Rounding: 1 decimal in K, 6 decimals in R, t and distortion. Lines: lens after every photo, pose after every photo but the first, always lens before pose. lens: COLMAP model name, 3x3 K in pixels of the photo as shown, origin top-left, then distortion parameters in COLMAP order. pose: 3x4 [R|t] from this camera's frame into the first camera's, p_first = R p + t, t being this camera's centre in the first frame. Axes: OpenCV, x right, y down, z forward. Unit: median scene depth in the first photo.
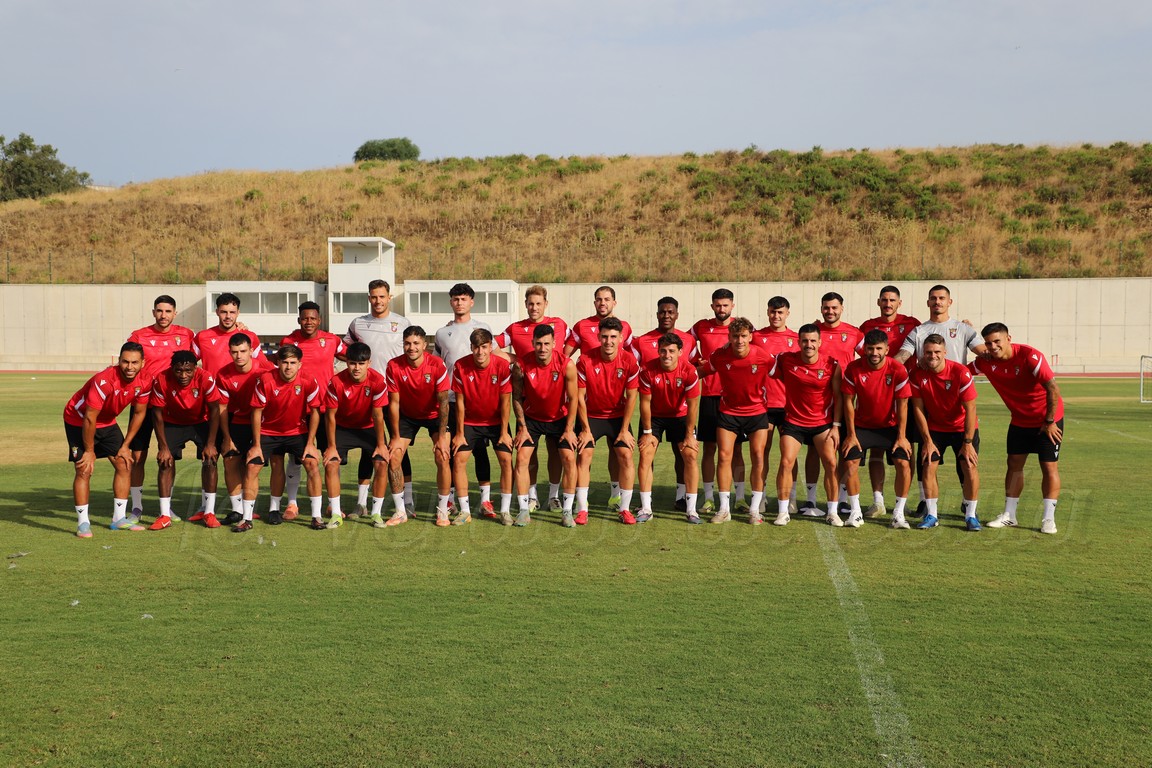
lens RADIAL K [[1478.6, 0, 564.8], [0, 1478.6, 387.8], [0, 0, 1]] dist [0.160510, 0.000000]
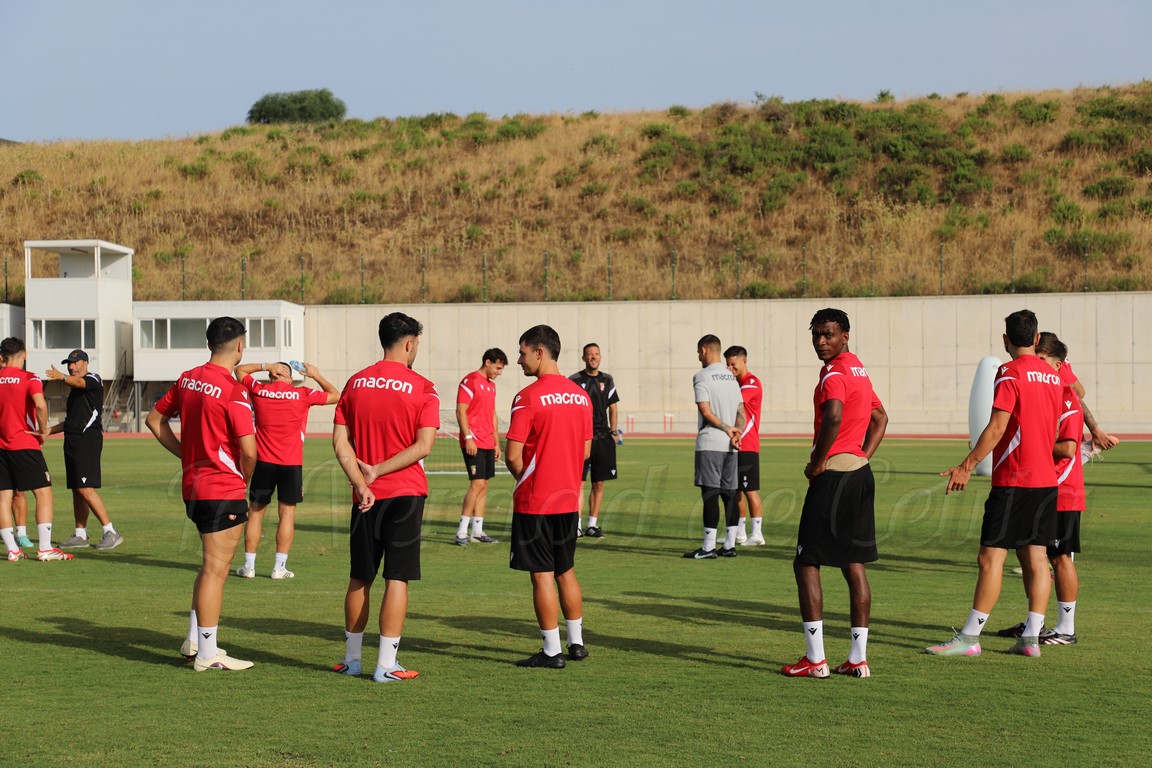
lens RADIAL K [[2338.1, 0, 579.1], [0, 2338.1, 388.6], [0, 0, 1]] dist [0.401067, 0.000000]
pose [[0.991103, -0.003908, -0.133036, 0.211737], [-0.000354, 0.999488, -0.032001, 0.003021], [0.133093, 0.031763, 0.990594, -0.060214]]
